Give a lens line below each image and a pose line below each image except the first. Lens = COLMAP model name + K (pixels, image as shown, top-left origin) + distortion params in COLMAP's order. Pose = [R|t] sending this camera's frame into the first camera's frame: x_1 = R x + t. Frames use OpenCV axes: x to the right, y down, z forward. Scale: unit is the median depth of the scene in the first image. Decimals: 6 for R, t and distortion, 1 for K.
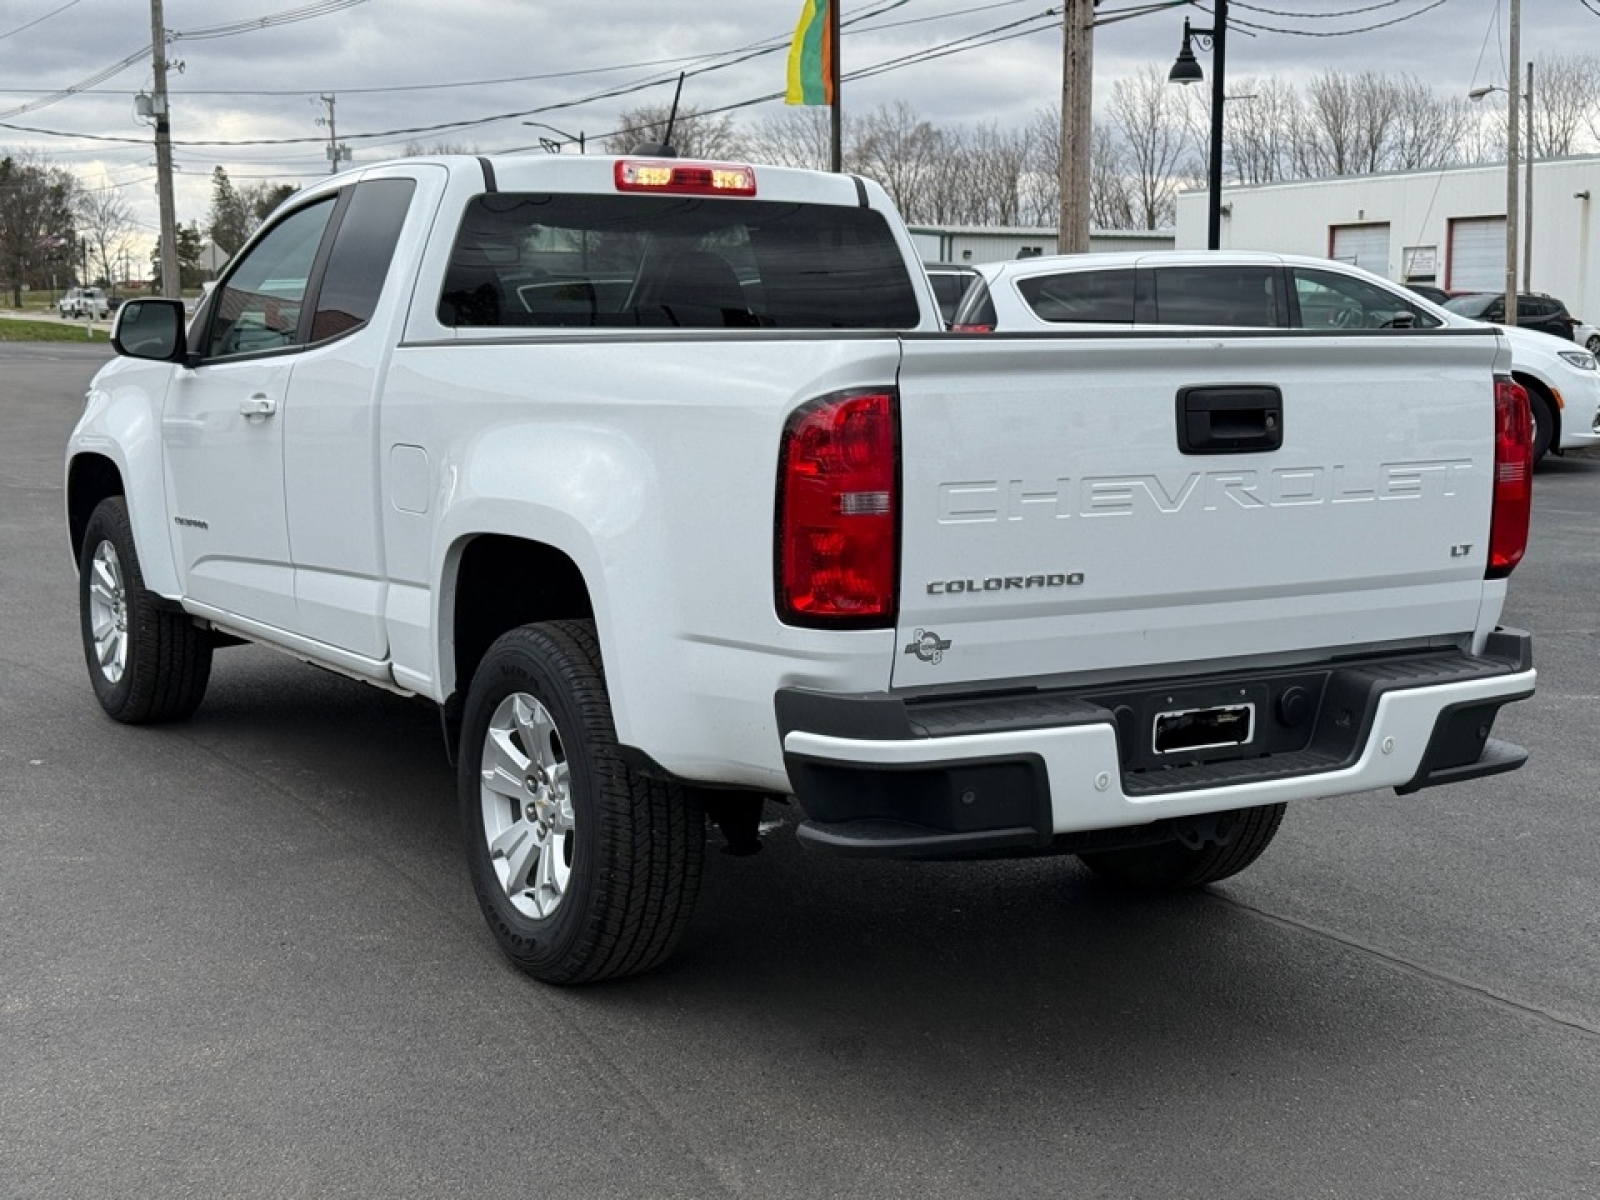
lens RADIAL K [[2228.5, 0, 816.6], [0, 2228.5, 598.8], [0, 0, 1]] dist [0.178981, -0.366675]
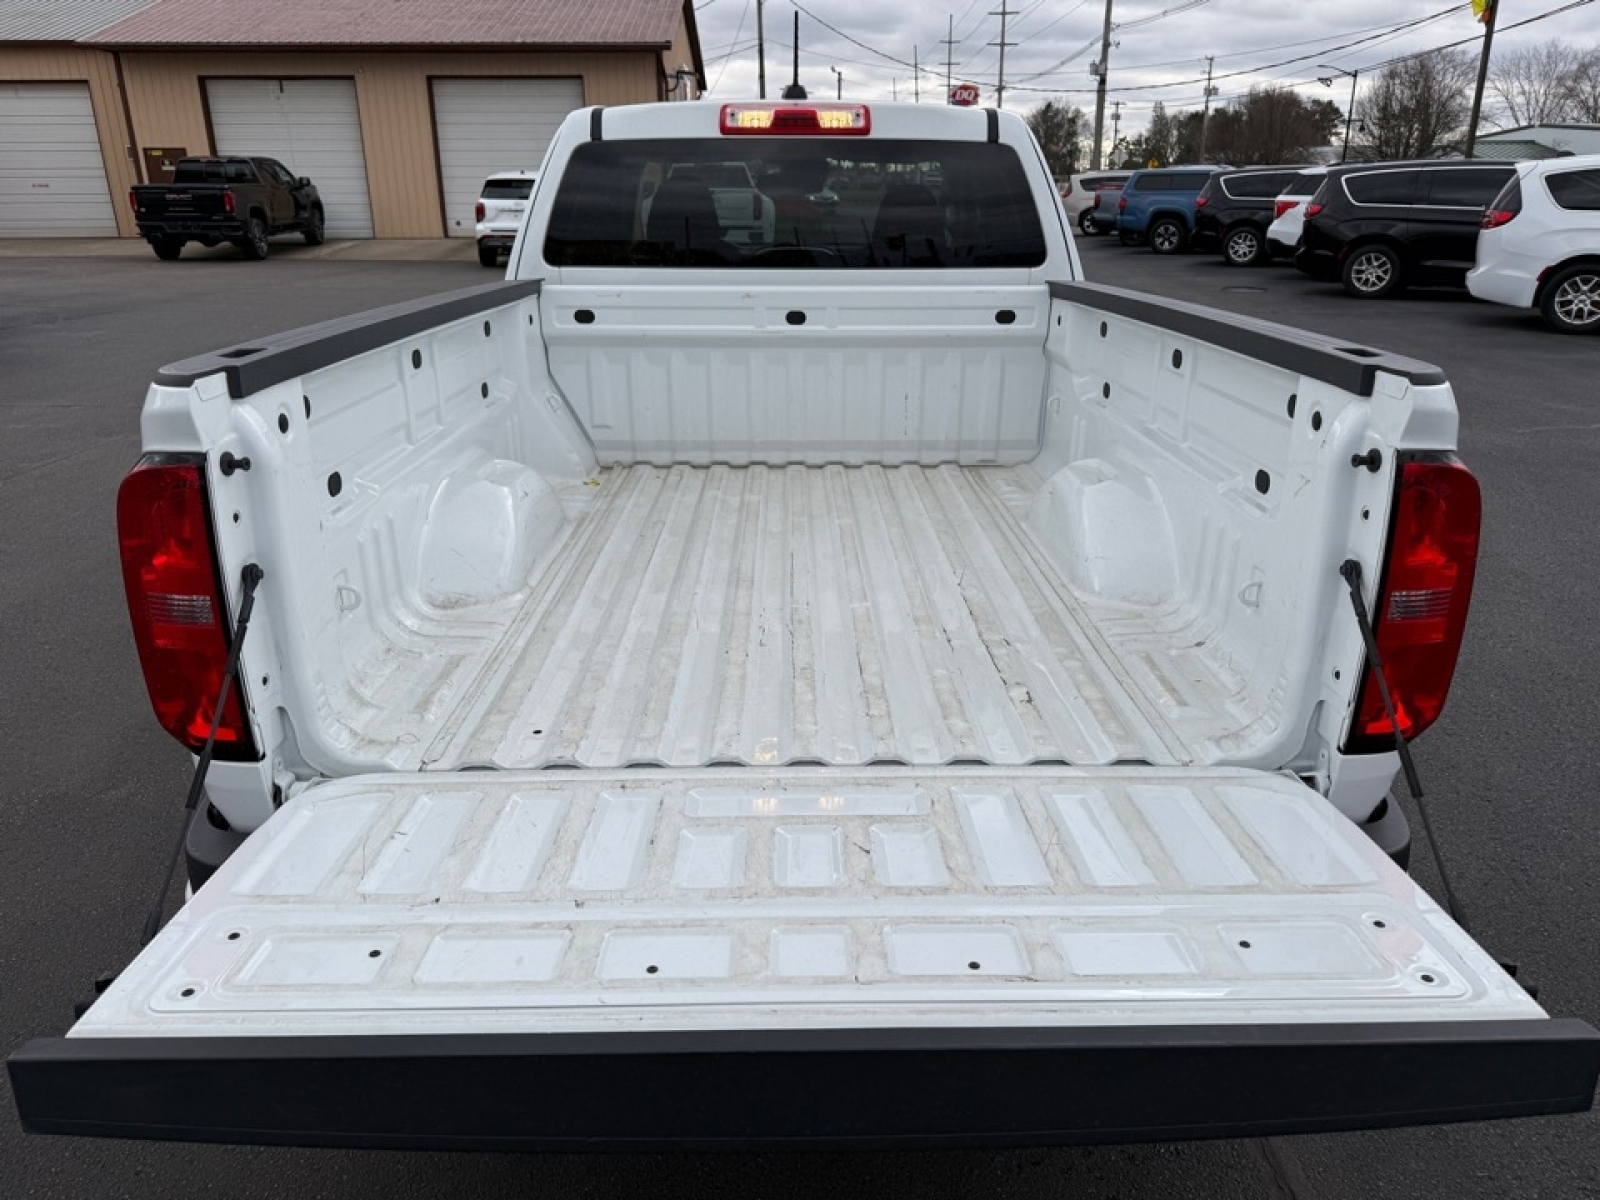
lens RADIAL K [[1136.4, 0, 802.5], [0, 1136.4, 611.5], [0, 0, 1]] dist [0.000545, -0.002233]
pose [[0.857460, 0.177259, -0.483055, 0.334170], [-0.061354, 0.967313, 0.246051, -0.129000], [0.510880, -0.181342, 0.840307, 0.690602]]
